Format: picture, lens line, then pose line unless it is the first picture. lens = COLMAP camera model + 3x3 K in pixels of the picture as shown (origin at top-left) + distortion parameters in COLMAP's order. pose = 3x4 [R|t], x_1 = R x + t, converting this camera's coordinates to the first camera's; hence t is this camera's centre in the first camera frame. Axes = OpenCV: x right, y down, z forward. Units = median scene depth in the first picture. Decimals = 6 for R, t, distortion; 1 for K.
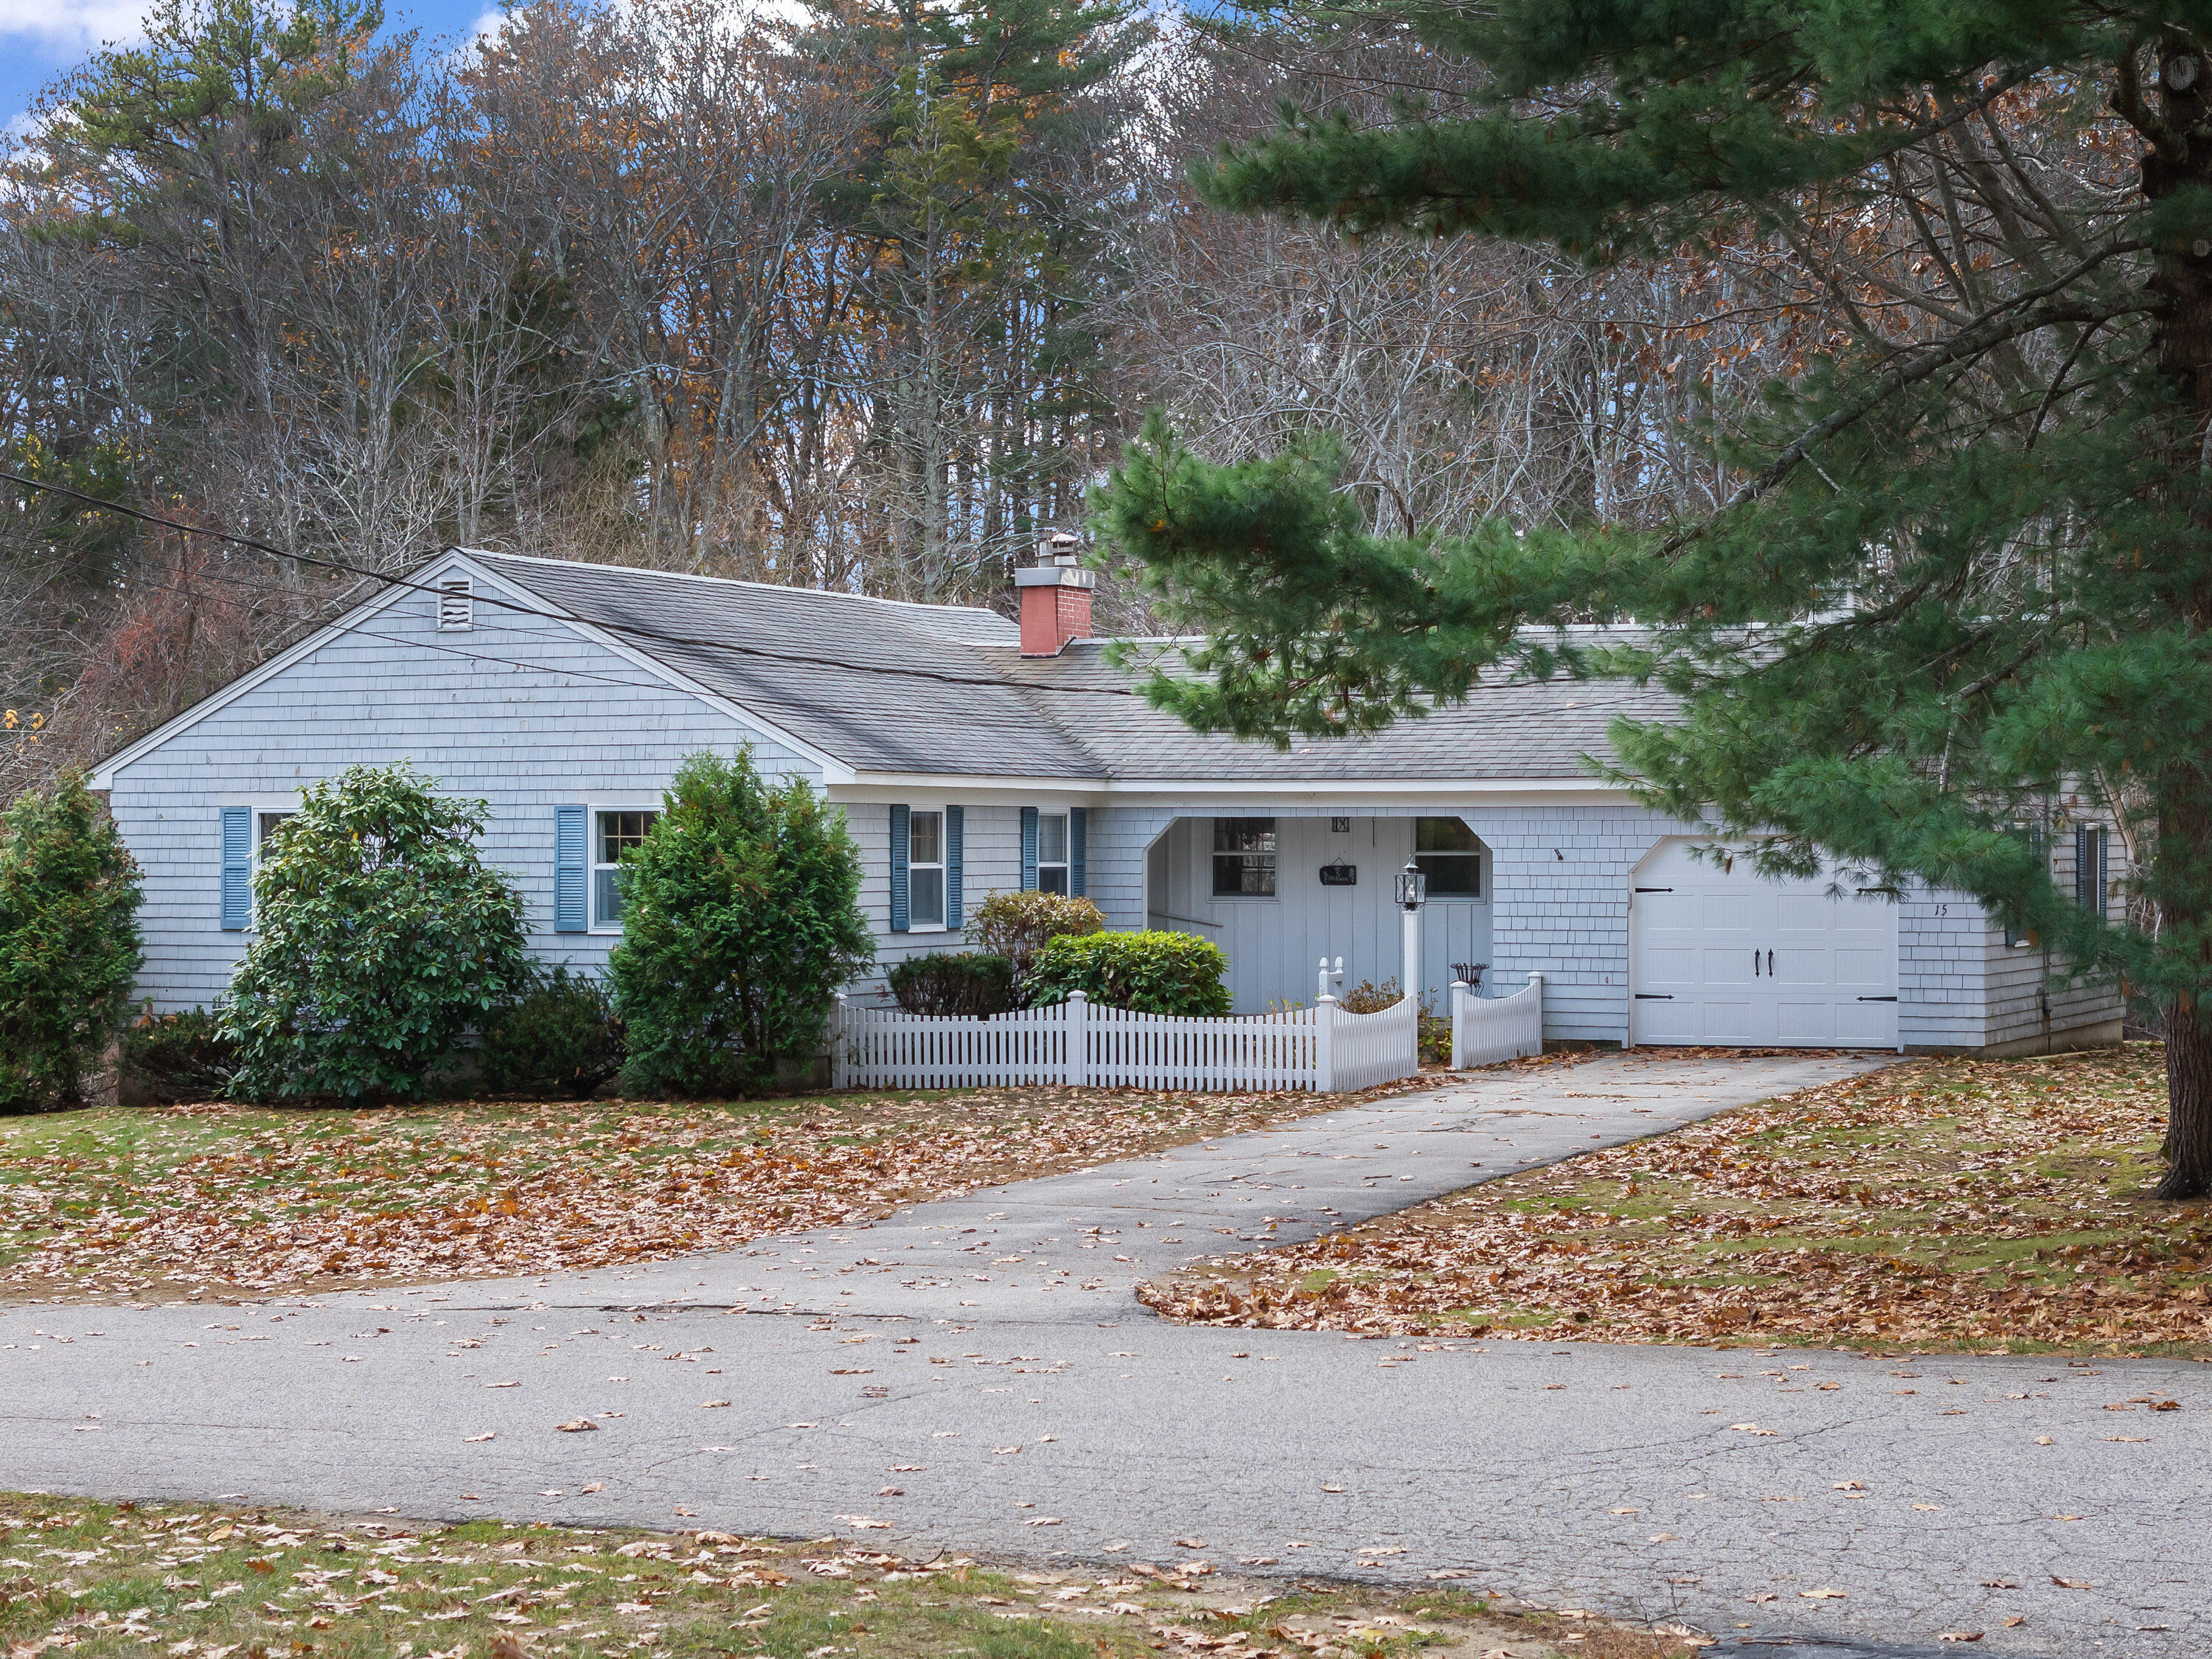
lens RADIAL K [[4575.4, 0, 1099.4], [0, 4575.4, 897.7], [0, 0, 1]] dist [-0.495165, 5.106227]
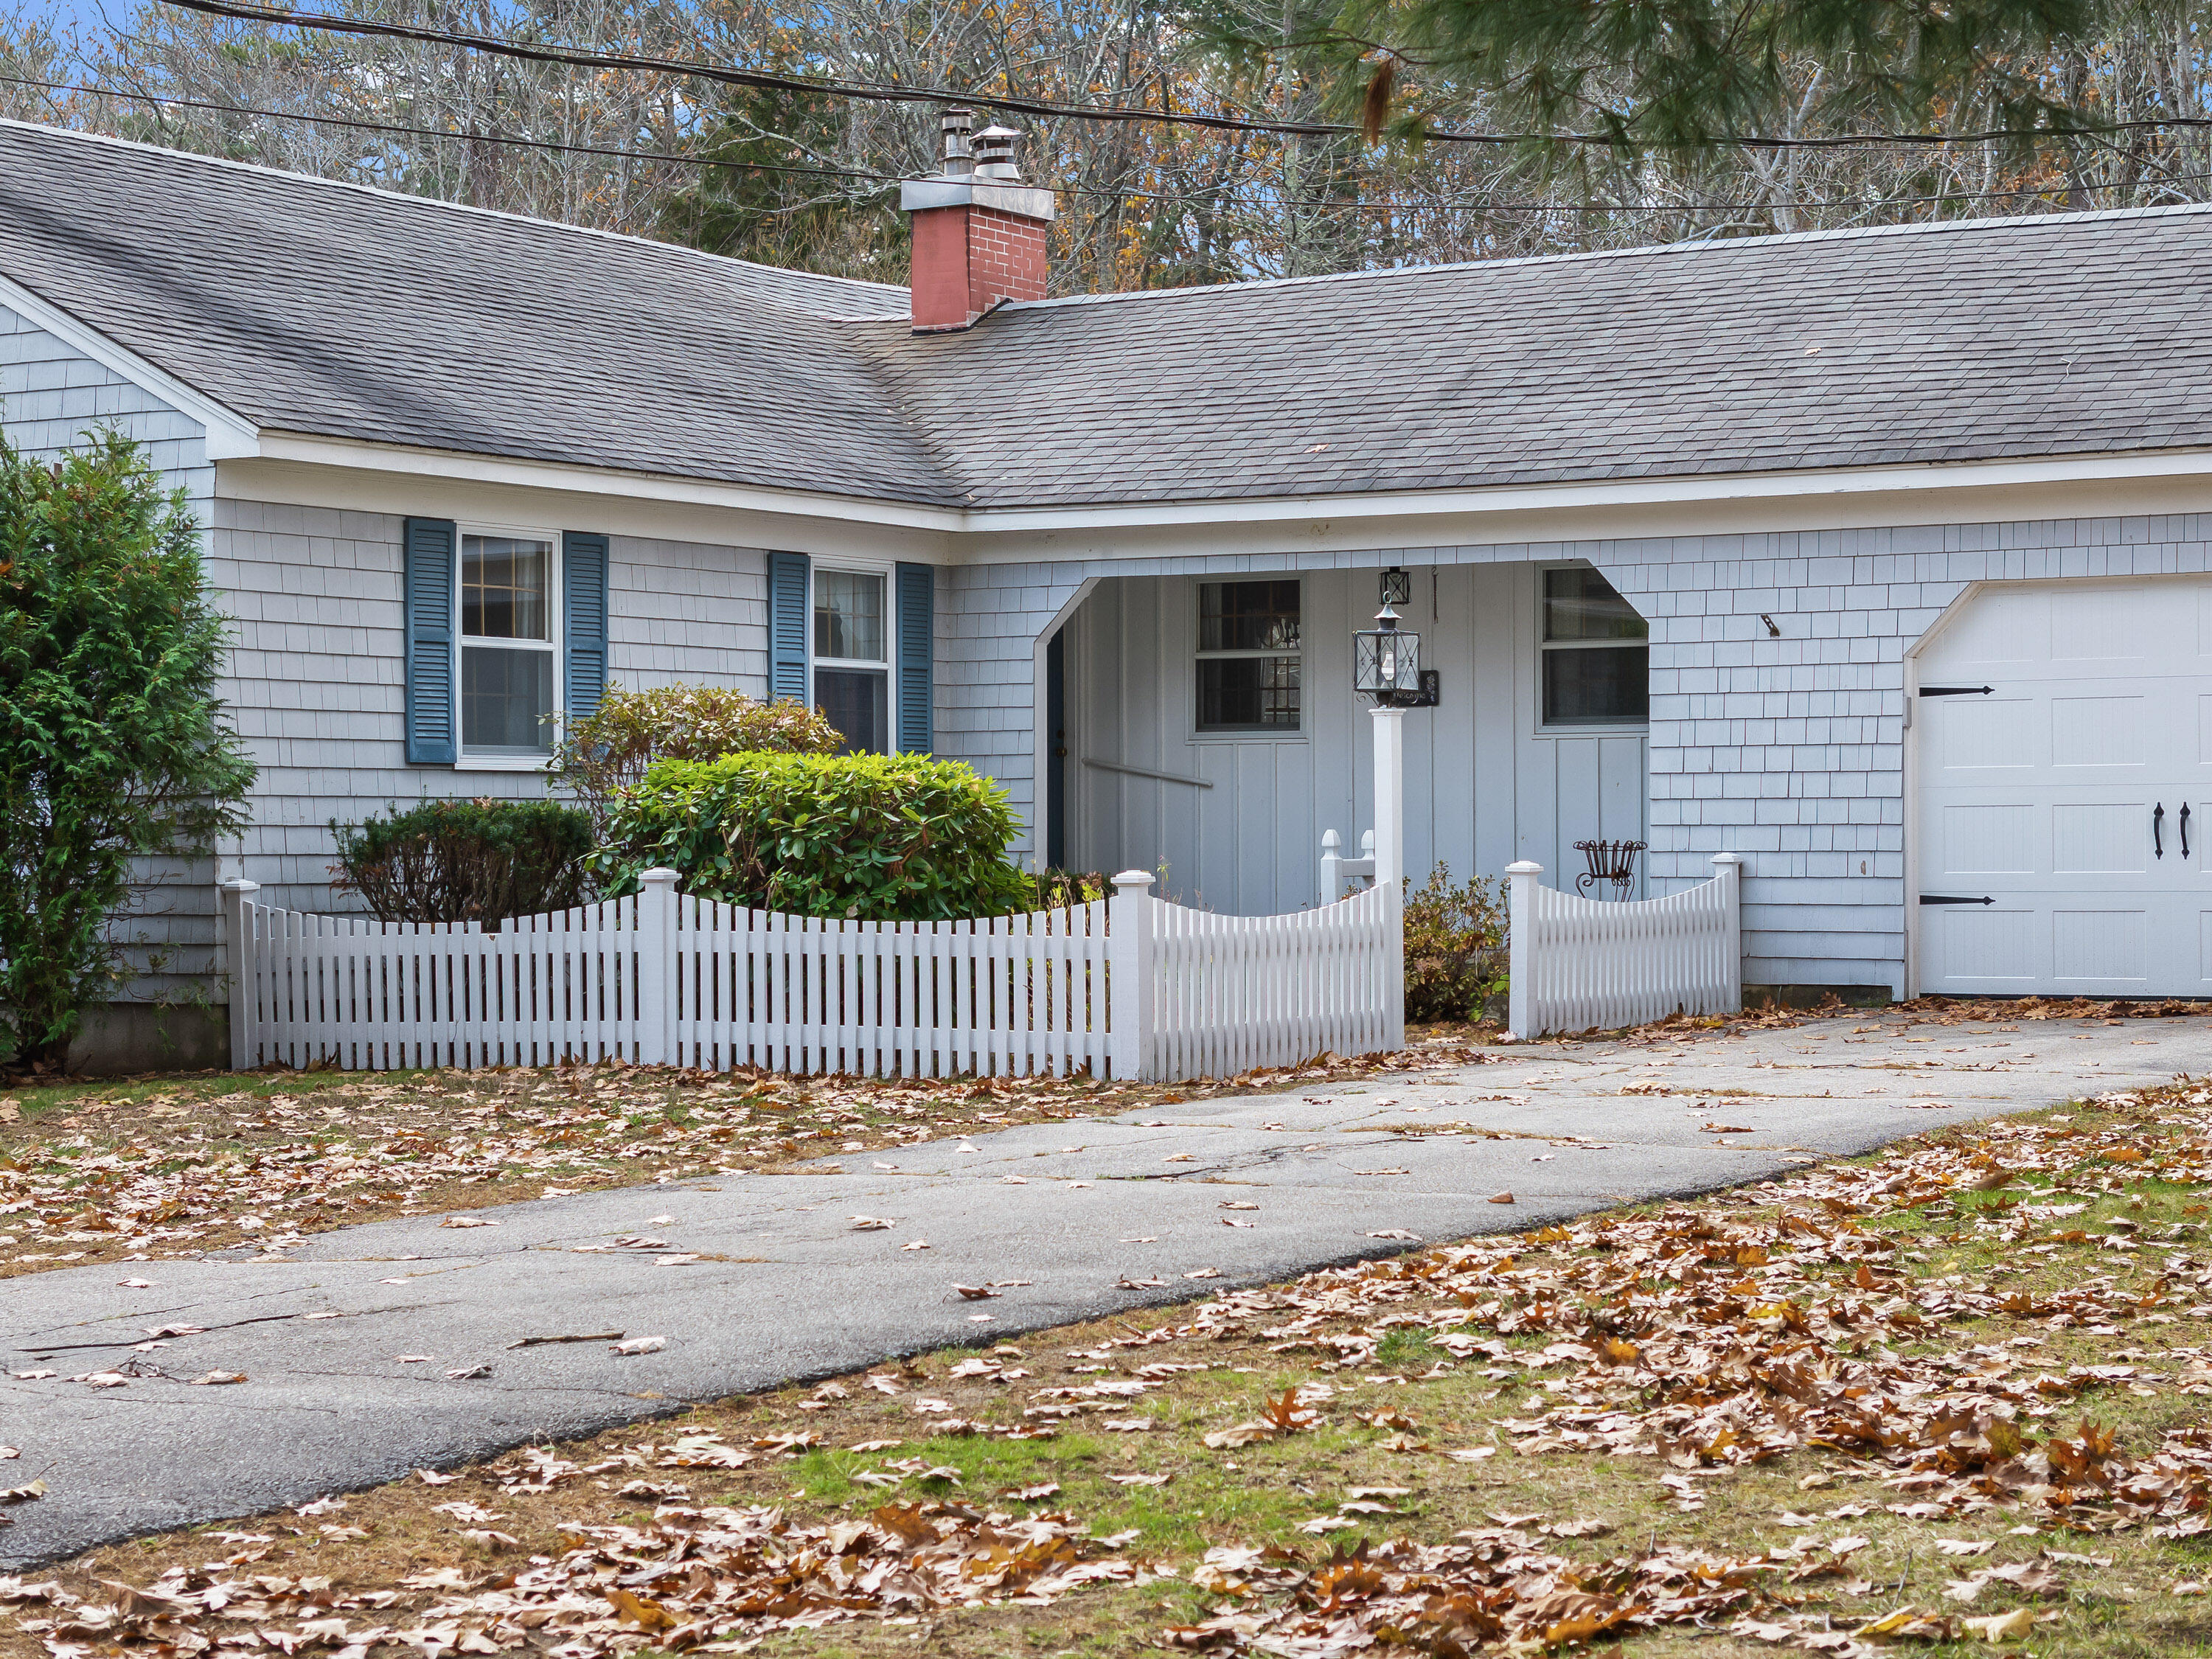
lens RADIAL K [[4530.0, 0, 1073.0], [0, 4530.0, 823.6], [0, 0, 1]] dist [-0.307304, 1.693430]
pose [[0.988327, -0.003032, -0.152320, 0.106880], [0.000508, 0.999862, -0.016604, 0.022764], [0.152350, 0.016333, 0.988192, 0.517619]]
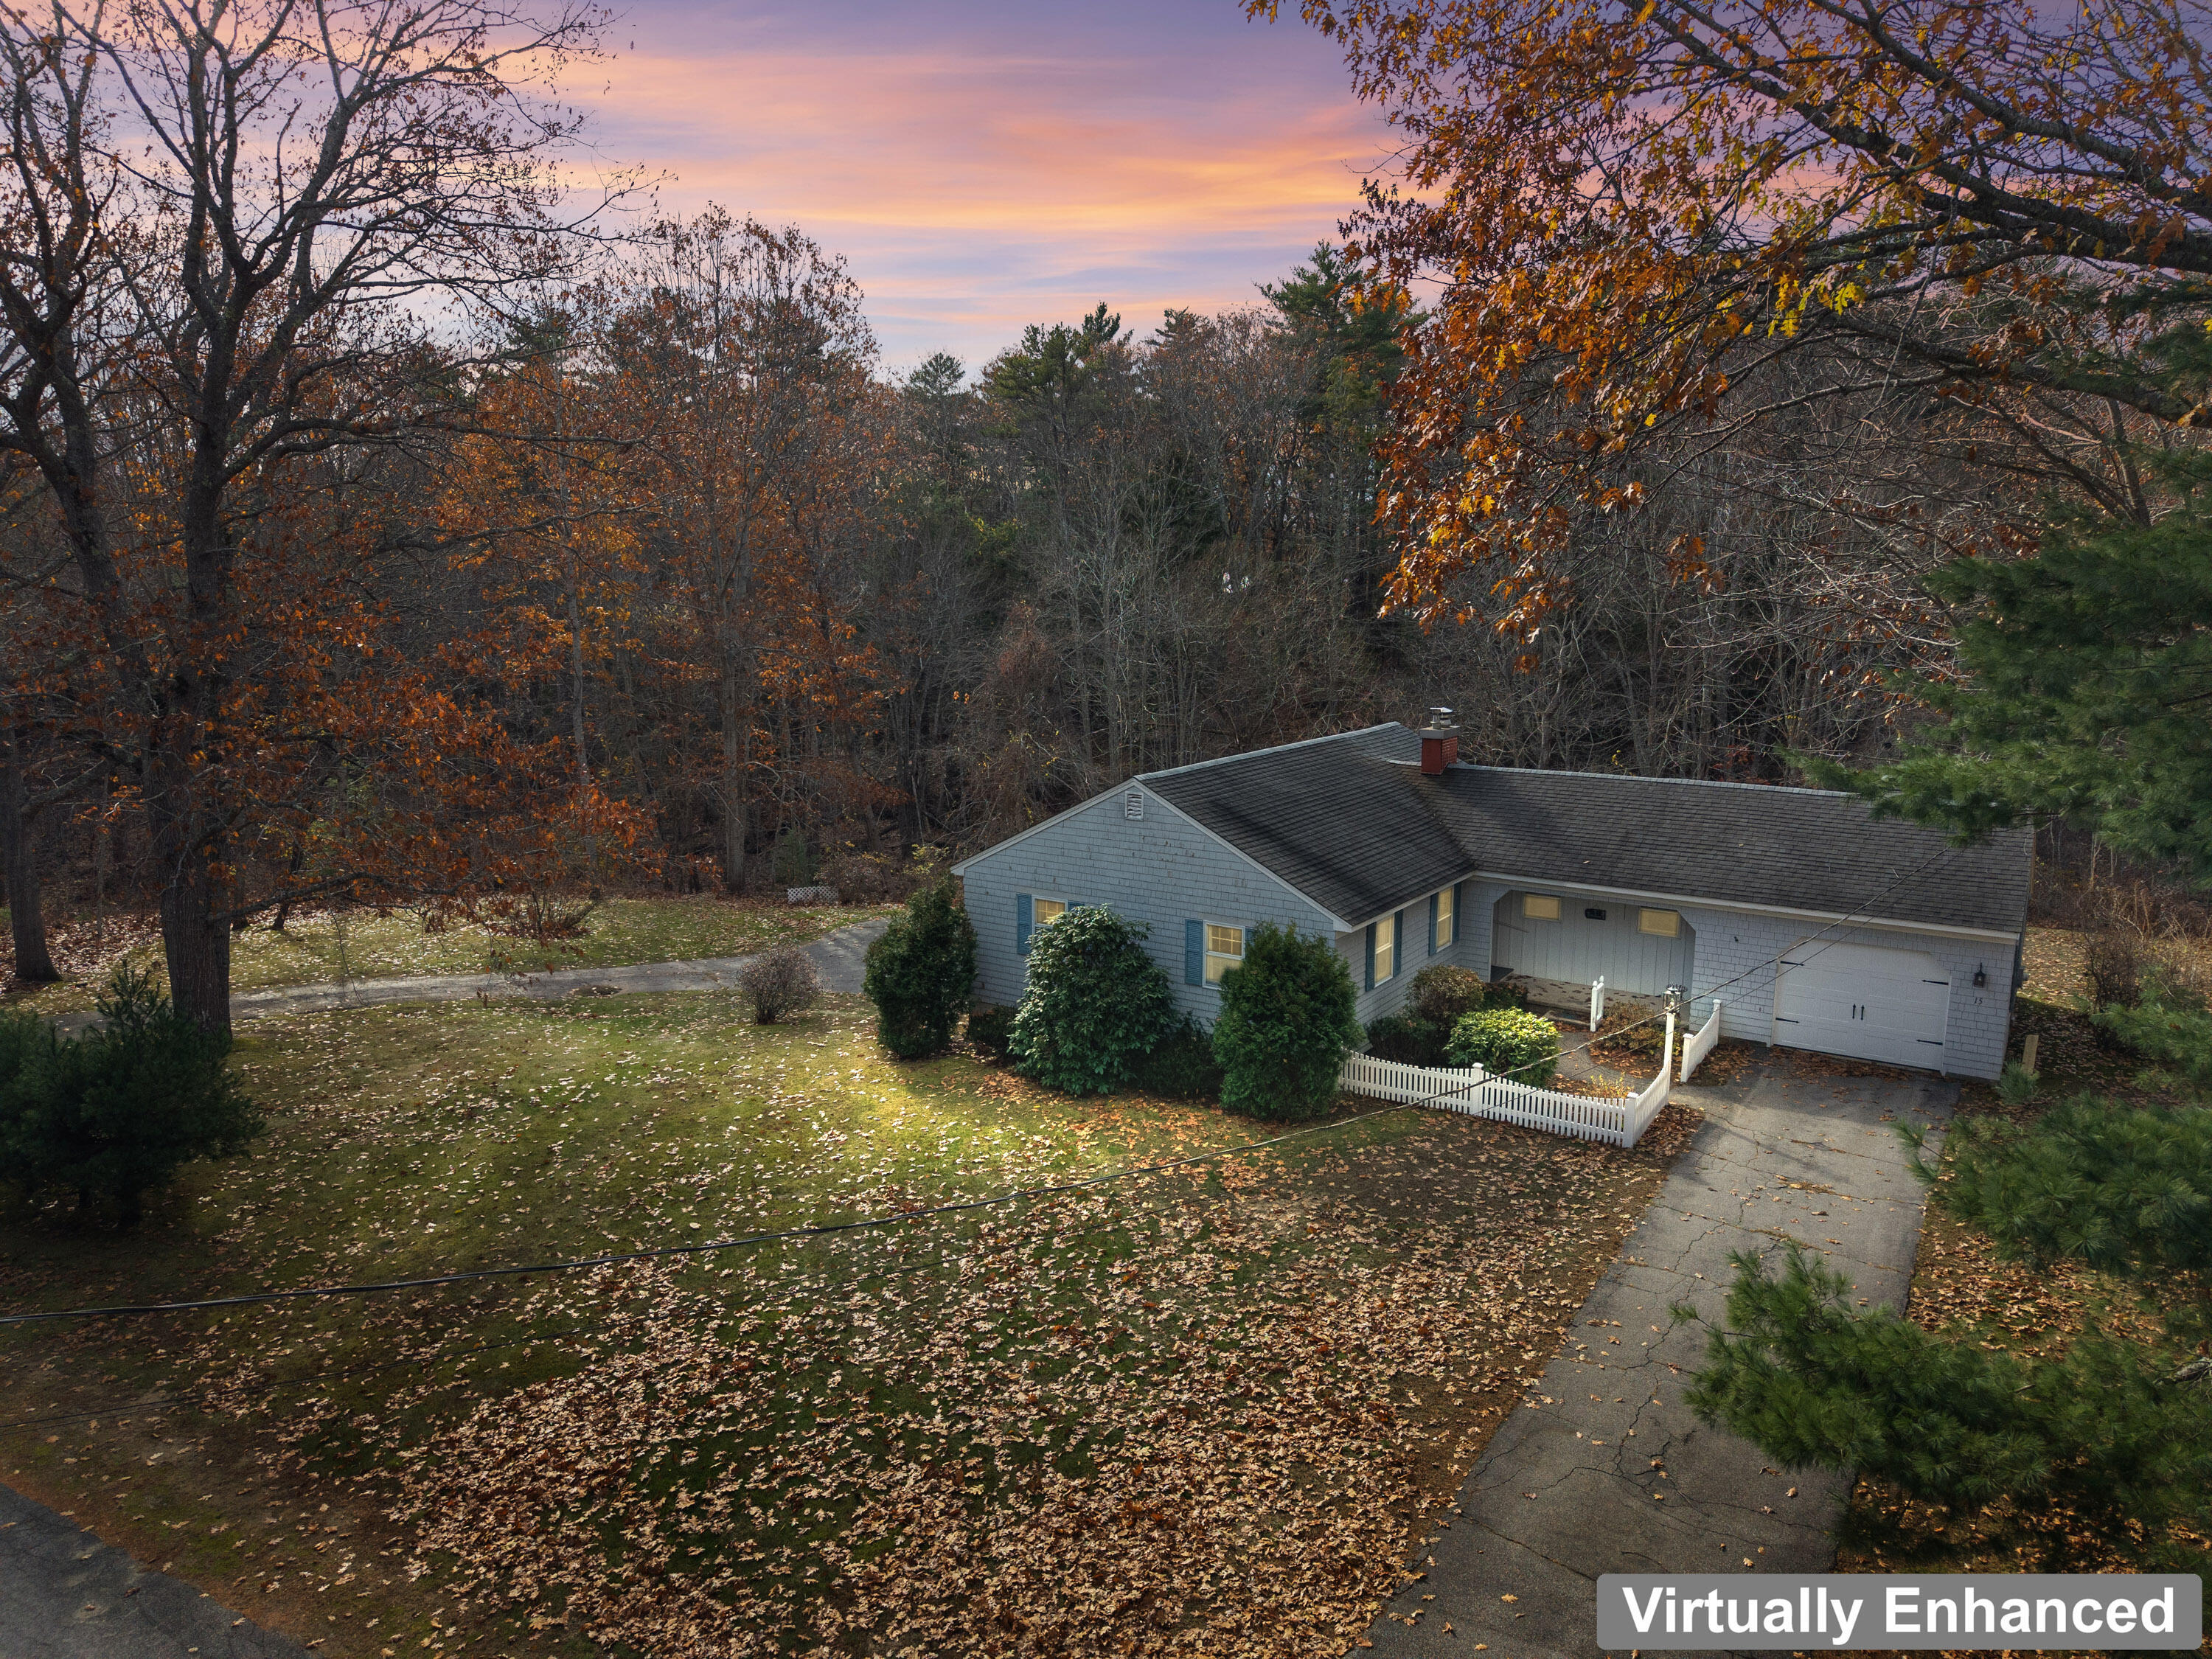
lens RADIAL K [[1474.1, 0, 1064.1], [0, 1474.1, 827.3], [0, 0, 1]] dist [0.000965, -0.000199]
pose [[0.980675, 0.032703, -0.192892, -0.053944], [0.000408, 0.985586, 0.169173, -0.164114], [0.195644, -0.165982, 0.966526, 0.405973]]
